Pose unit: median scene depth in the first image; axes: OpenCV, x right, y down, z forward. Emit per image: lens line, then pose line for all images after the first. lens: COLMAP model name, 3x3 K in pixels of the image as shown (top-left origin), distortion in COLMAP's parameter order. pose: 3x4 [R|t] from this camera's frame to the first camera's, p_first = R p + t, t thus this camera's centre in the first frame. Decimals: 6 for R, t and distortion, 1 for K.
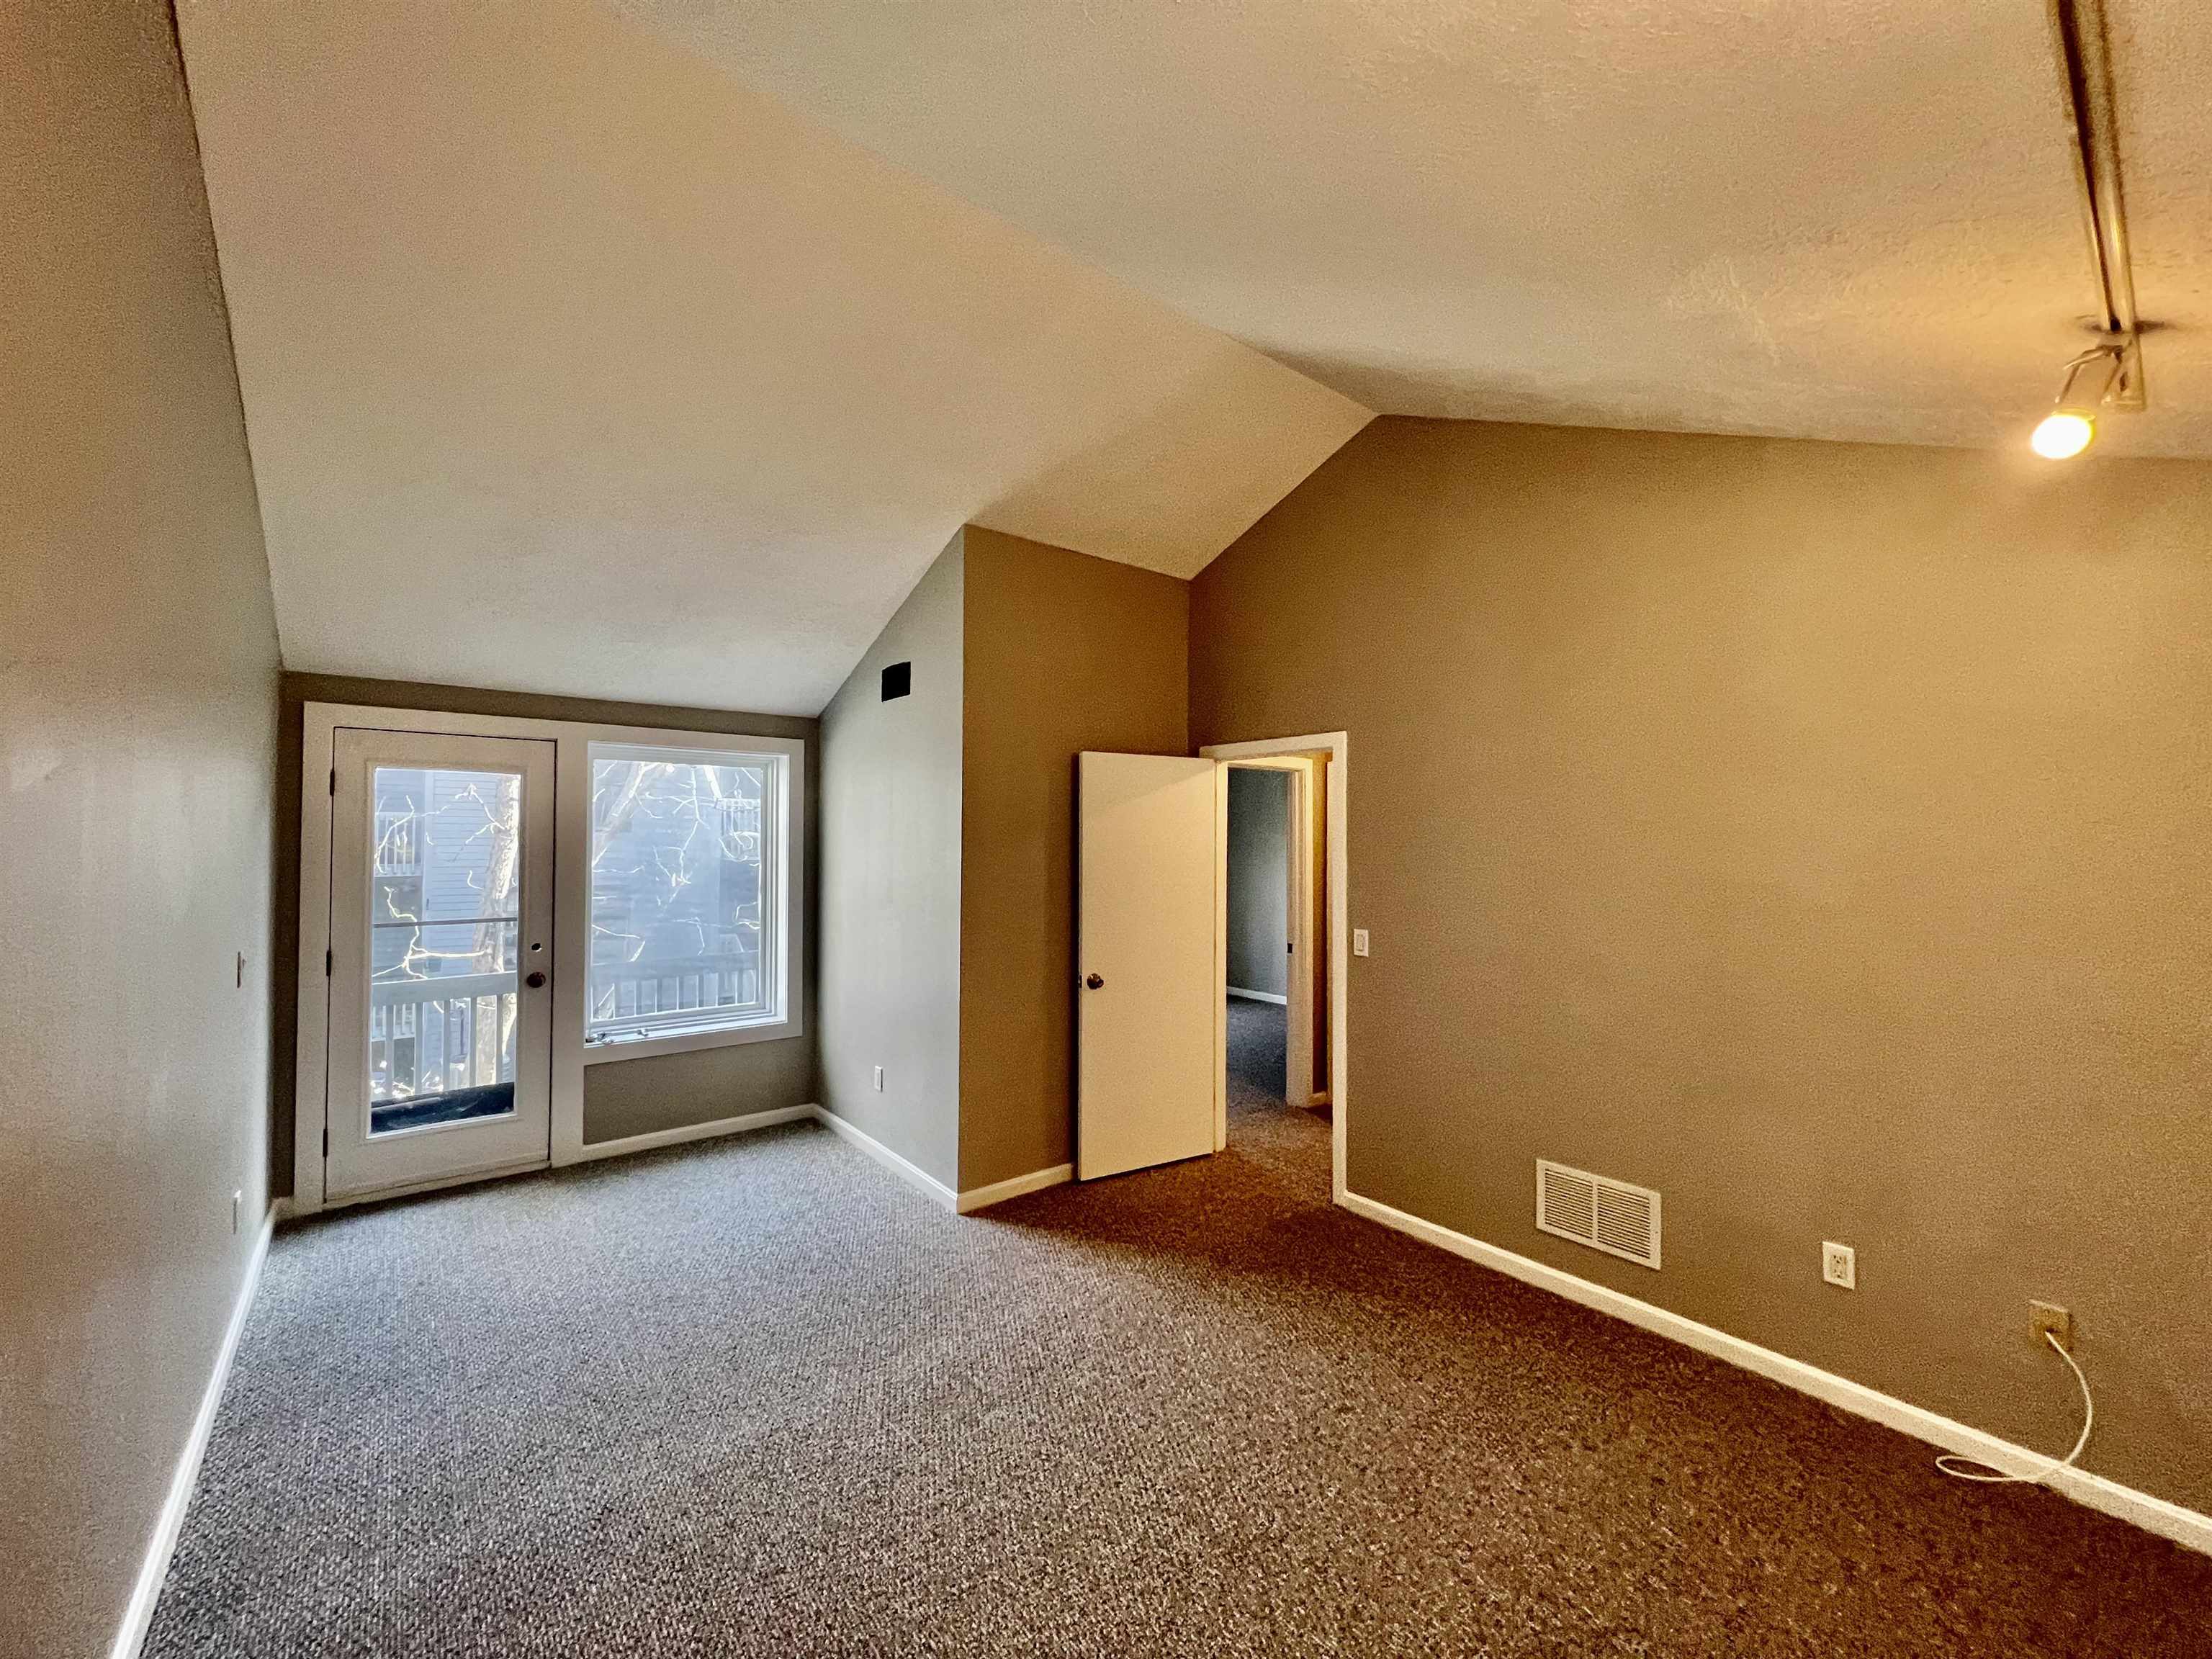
lens RADIAL K [[882.6, 0, 1100.2], [0, 882.6, 827.2], [0, 0, 1]] dist [-0.000827, 0.000132]
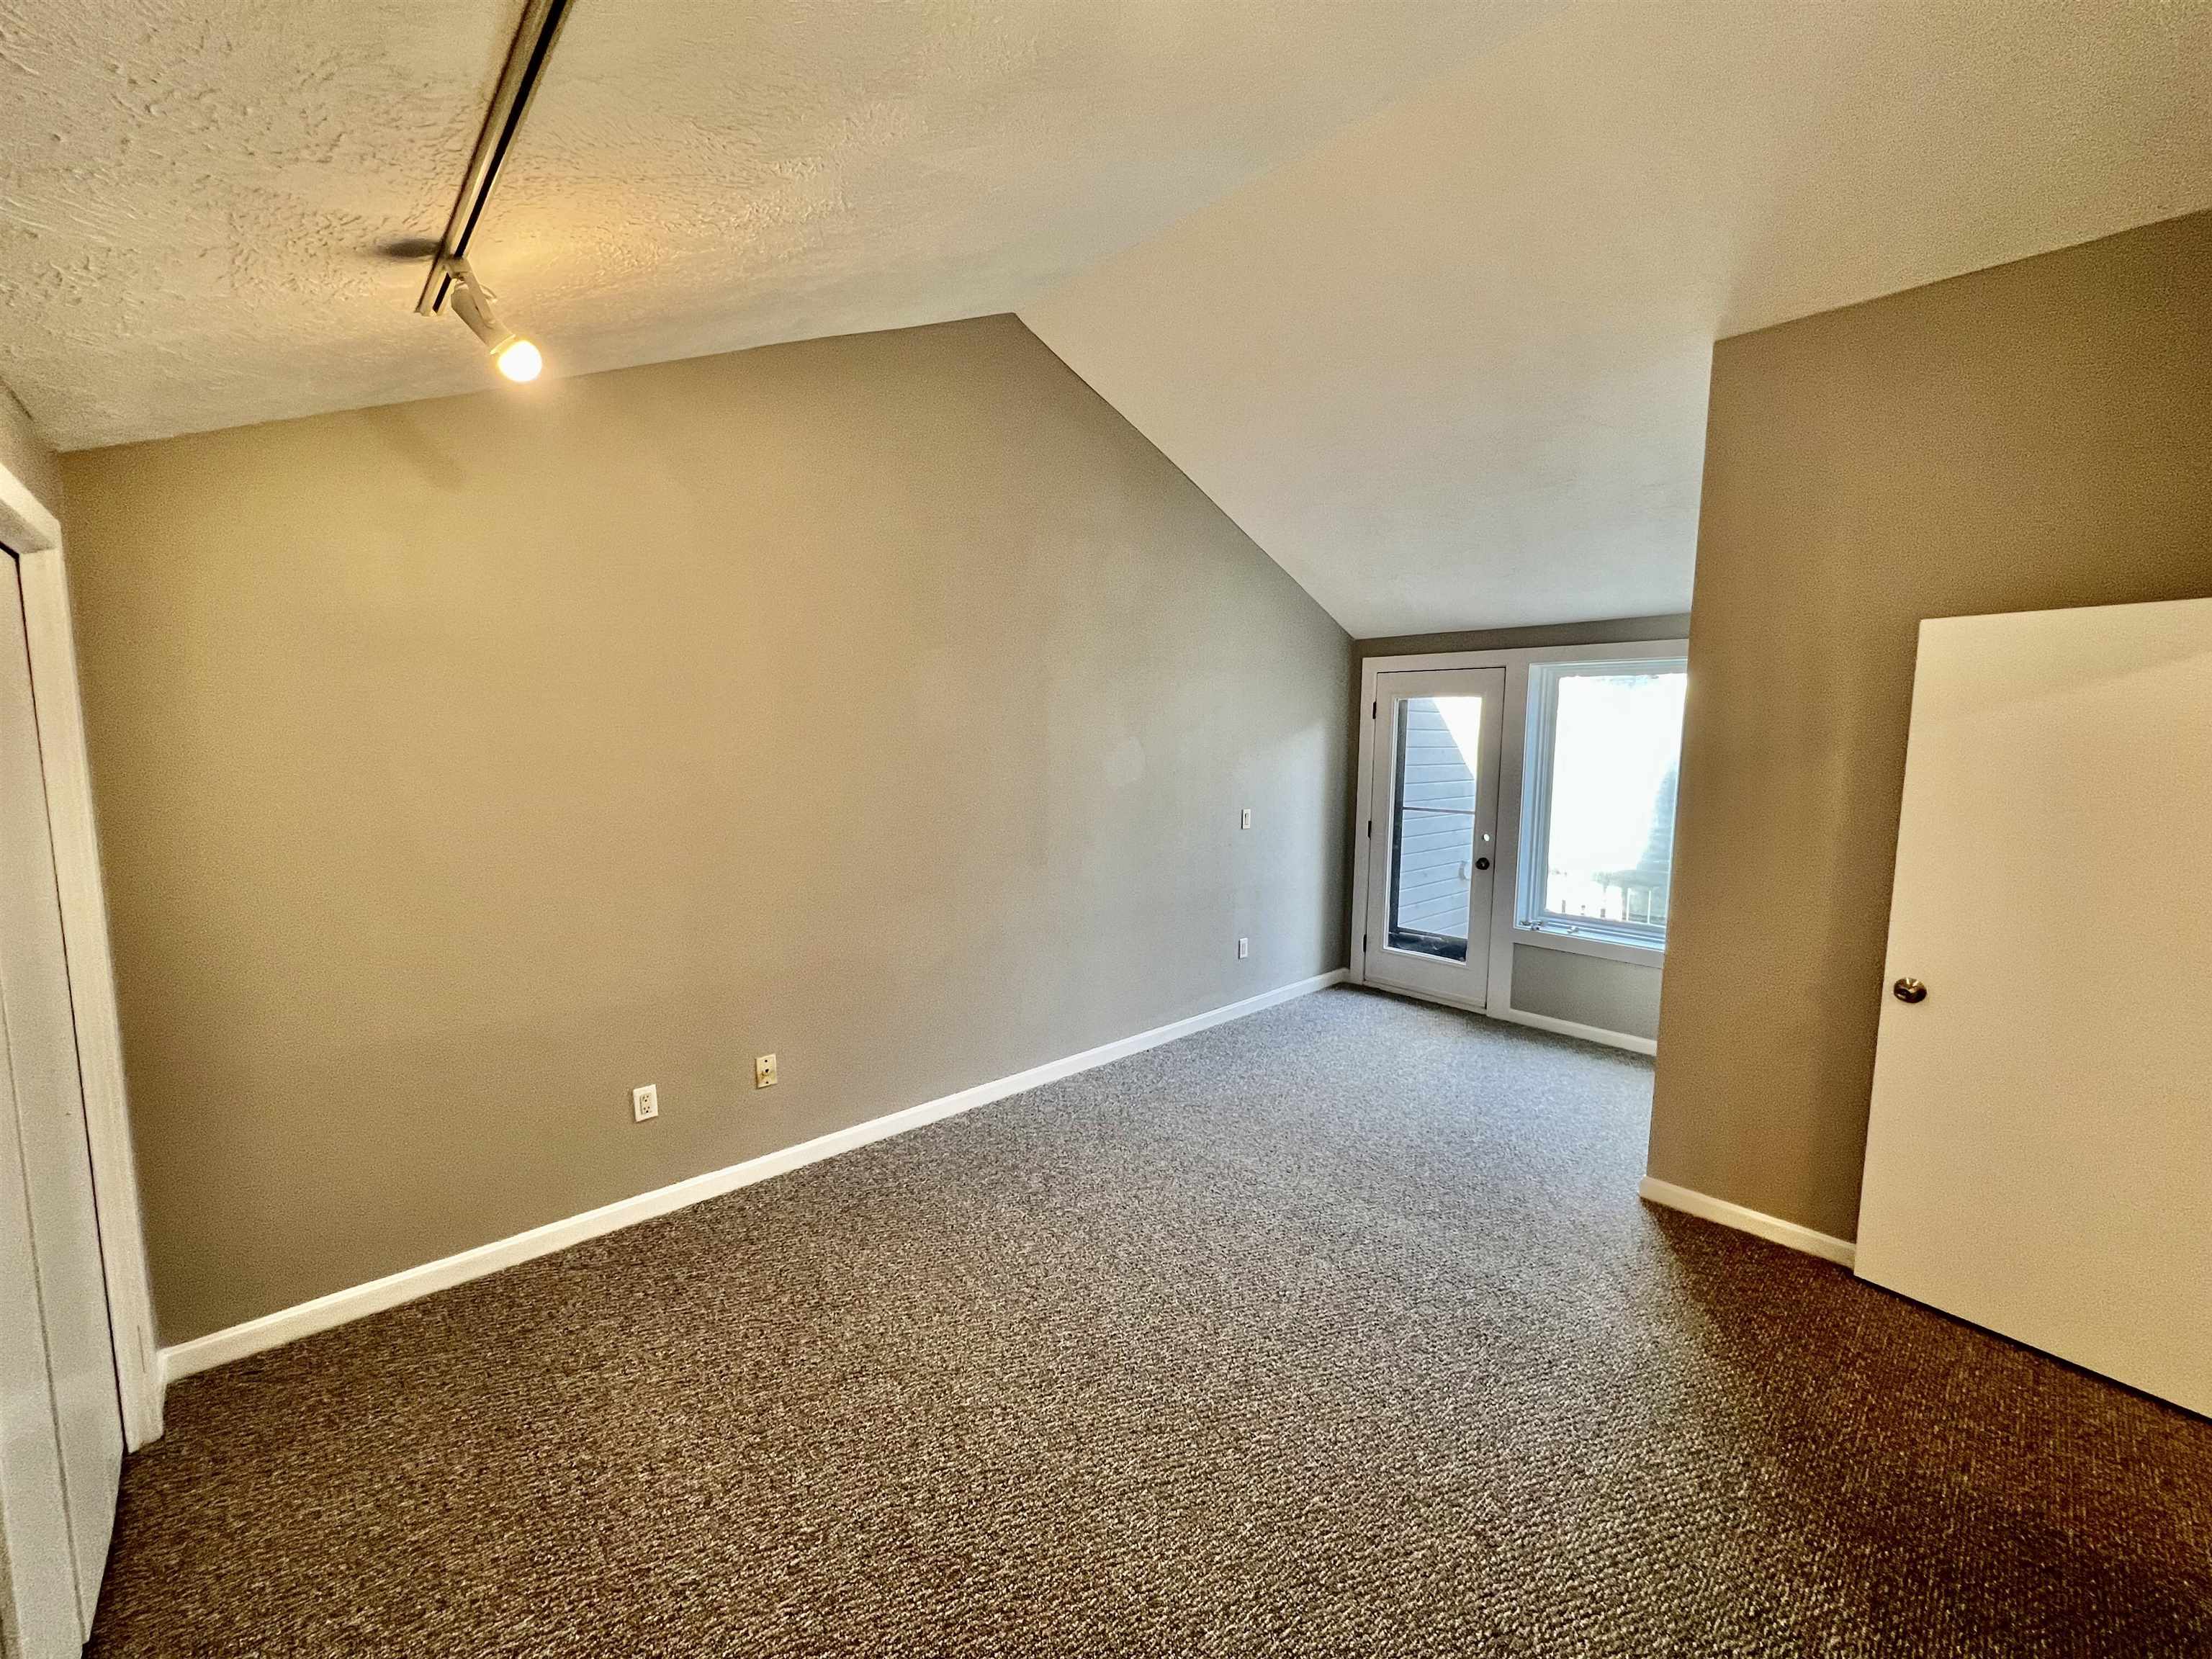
lens RADIAL K [[882.6, 0, 1100.2], [0, 882.6, 827.2], [0, 0, 1]] dist [-0.000827, 0.000132]
pose [[0.080257, 0.103025, -0.991436, 0.608918], [0.003244, 0.994612, 0.103618, -0.008944], [0.996769, -0.011532, 0.079490, 0.412285]]
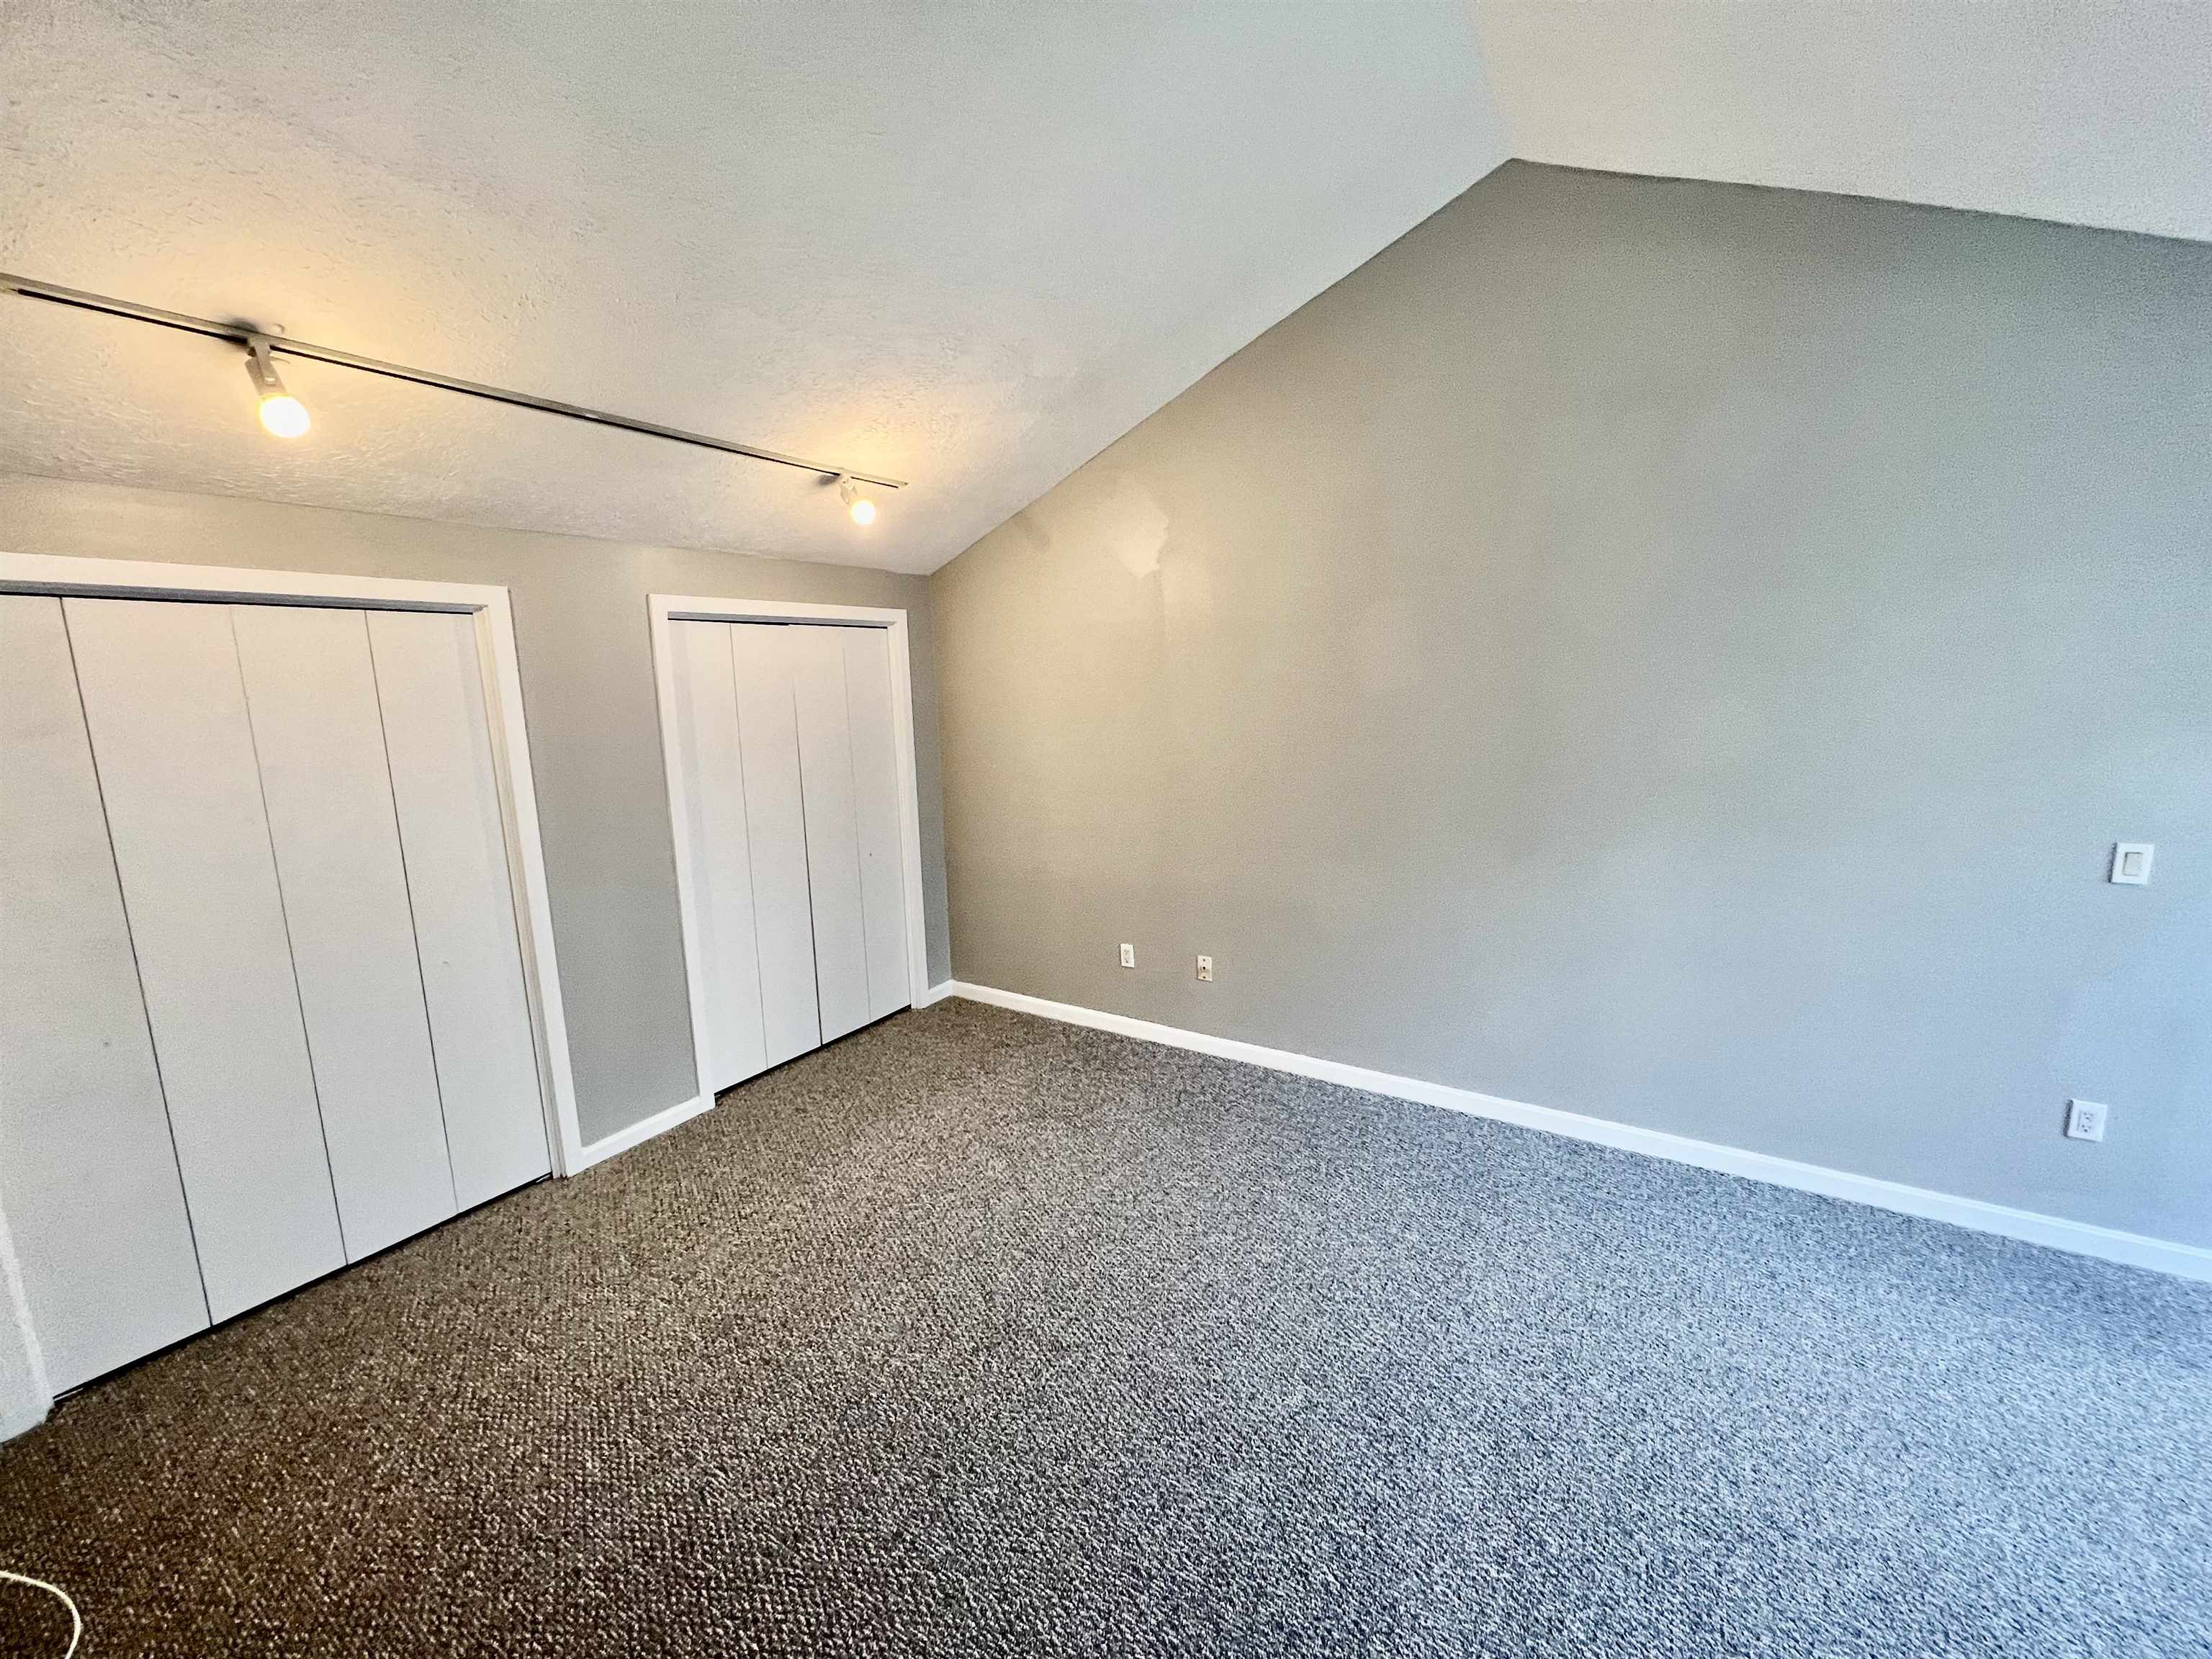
lens RADIAL K [[880.5, 0, 1098.3], [0, 880.5, 825.8], [0, 0, 1]] dist [-0.004852, 0.000992]
pose [[-0.943581, 0.071920, -0.323237, 0.201631], [0.021710, 0.987465, 0.156337, -0.025050], [0.330429, 0.140499, -0.933315, 1.093694]]
